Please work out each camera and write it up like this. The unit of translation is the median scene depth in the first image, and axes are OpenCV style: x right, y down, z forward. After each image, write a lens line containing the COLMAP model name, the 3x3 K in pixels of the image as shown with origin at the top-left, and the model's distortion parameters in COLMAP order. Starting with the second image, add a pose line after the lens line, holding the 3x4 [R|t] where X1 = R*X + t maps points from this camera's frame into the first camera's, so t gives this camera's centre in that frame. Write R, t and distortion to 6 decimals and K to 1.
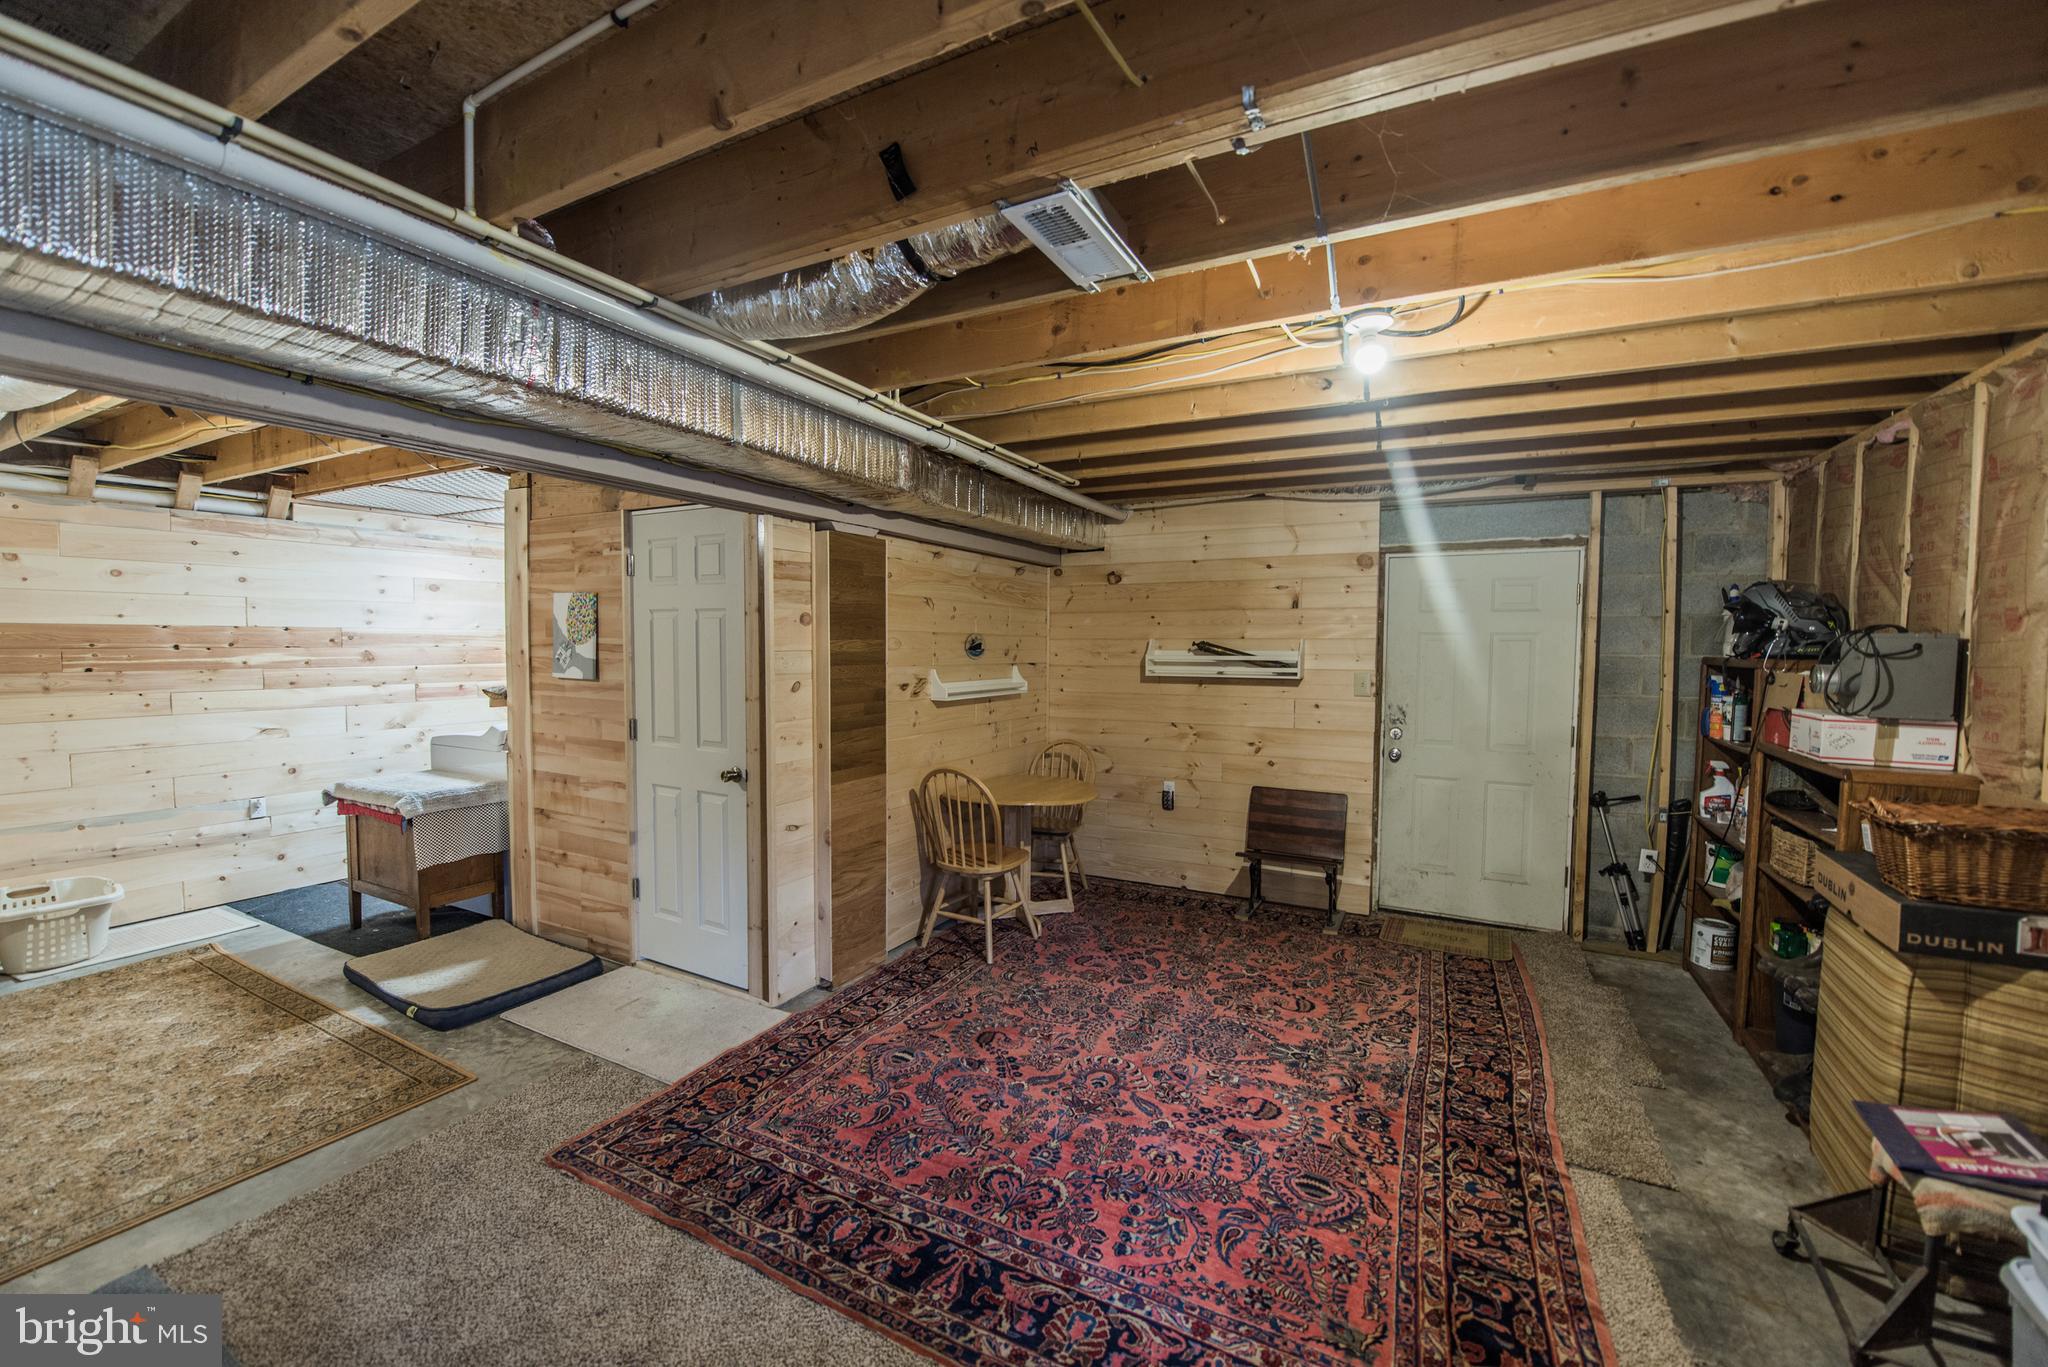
lens RADIAL K [[831.8, 0, 1024.6], [0, 831.8, 688.8], [0, 0, 1]] dist [-0.015864, -0.001532]
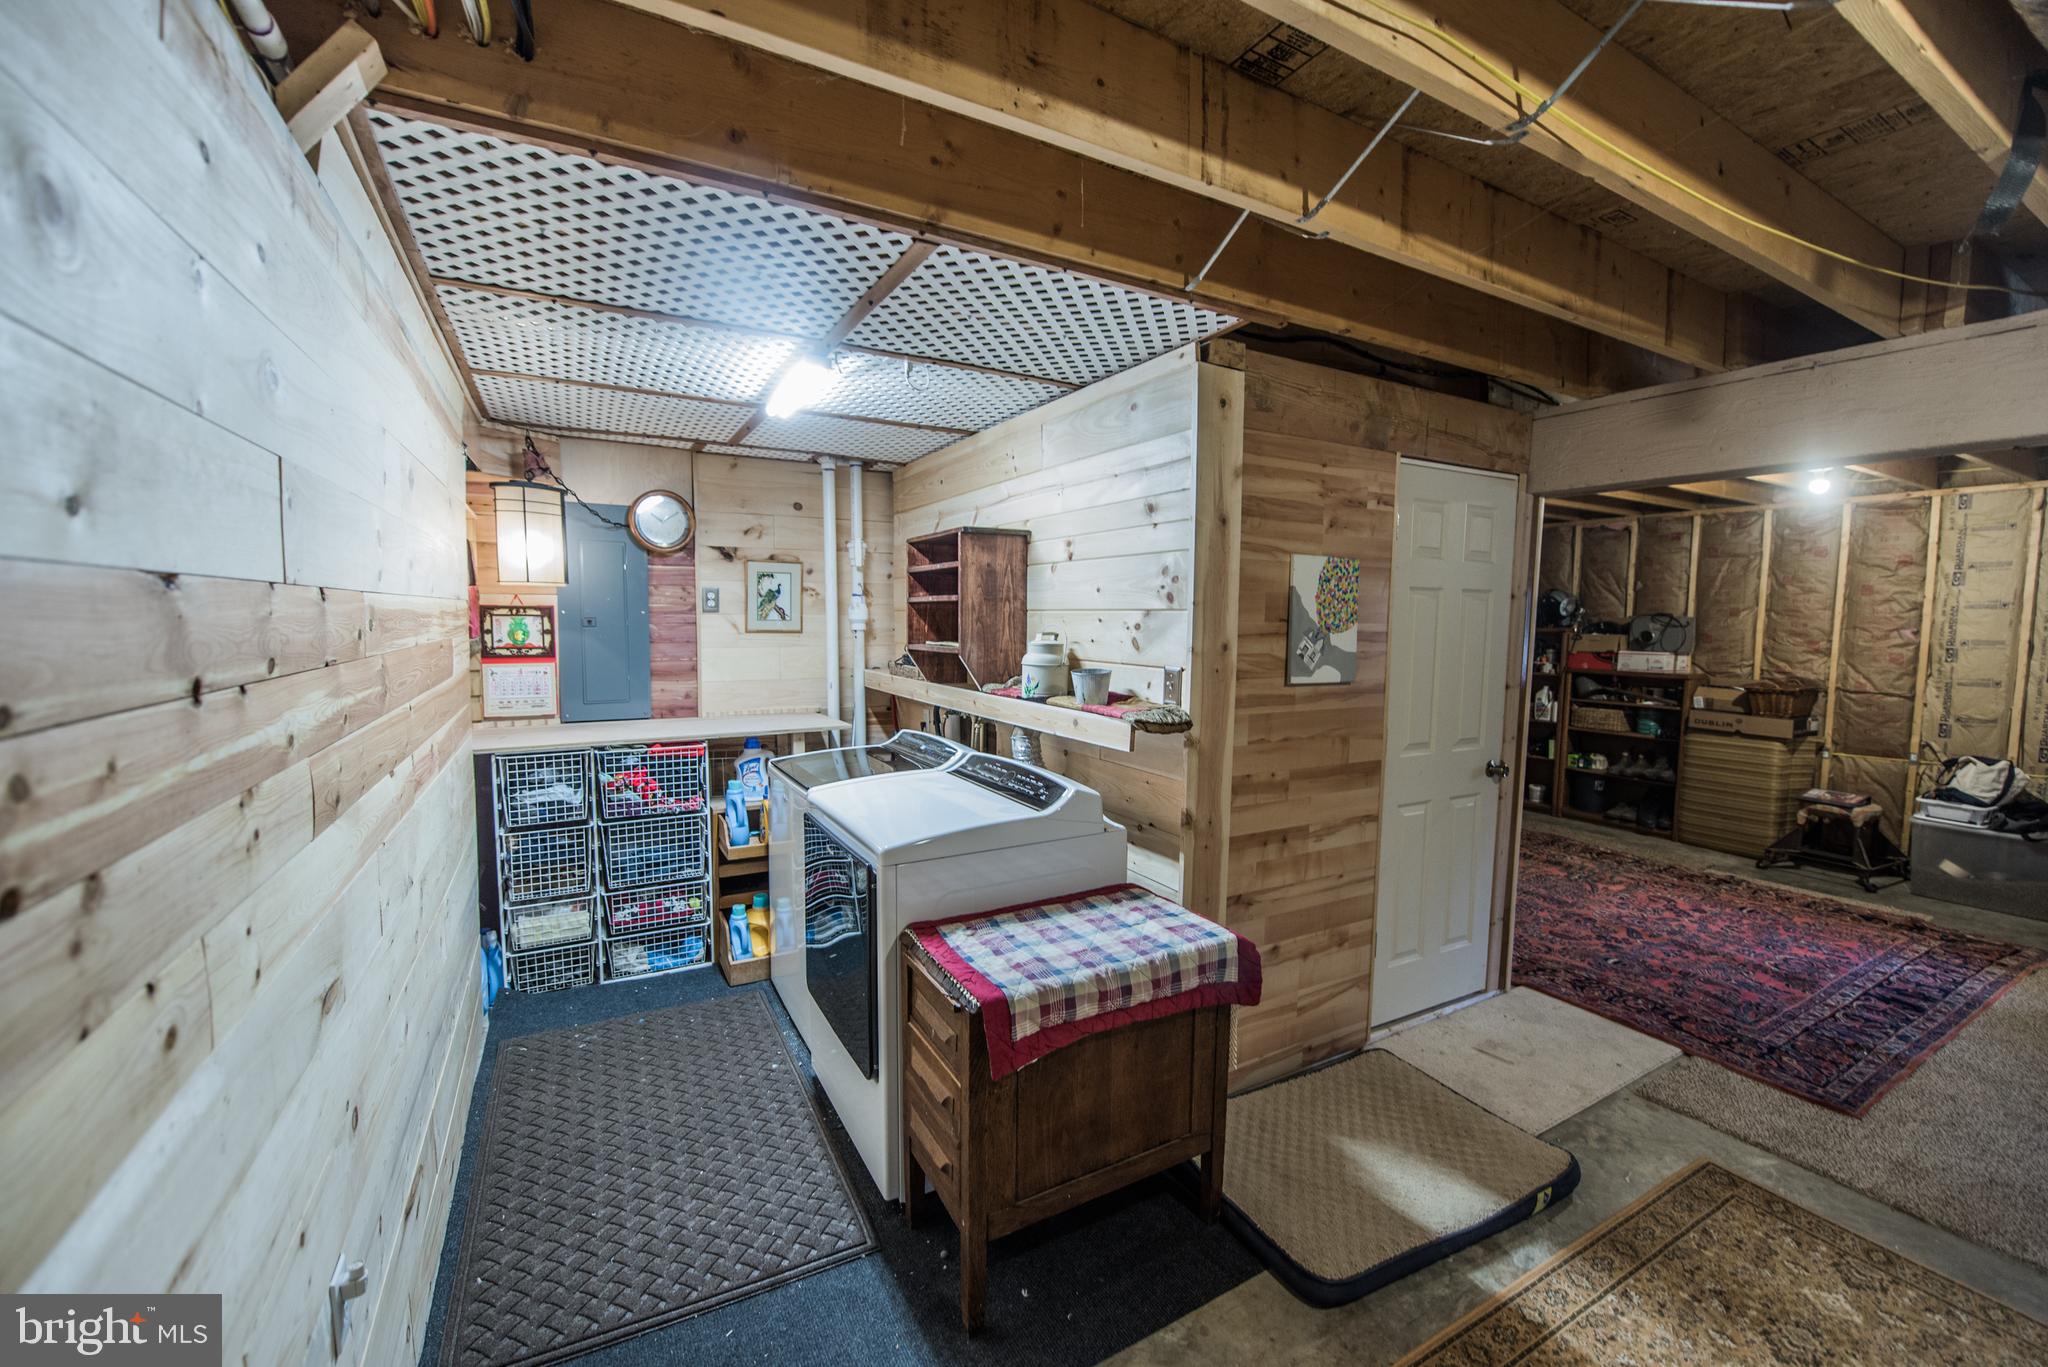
lens RADIAL K [[831.8, 0, 1026.1], [0, 831.8, 677.3], [0, 0, 1]] dist [-0.015864, -0.001532]
pose [[0.527341, -0.071007, 0.846682, -1.262467], [0.038238, 0.997475, 0.059838, -0.067742], [-0.848793, 0.000821, 0.528725, 0.852532]]
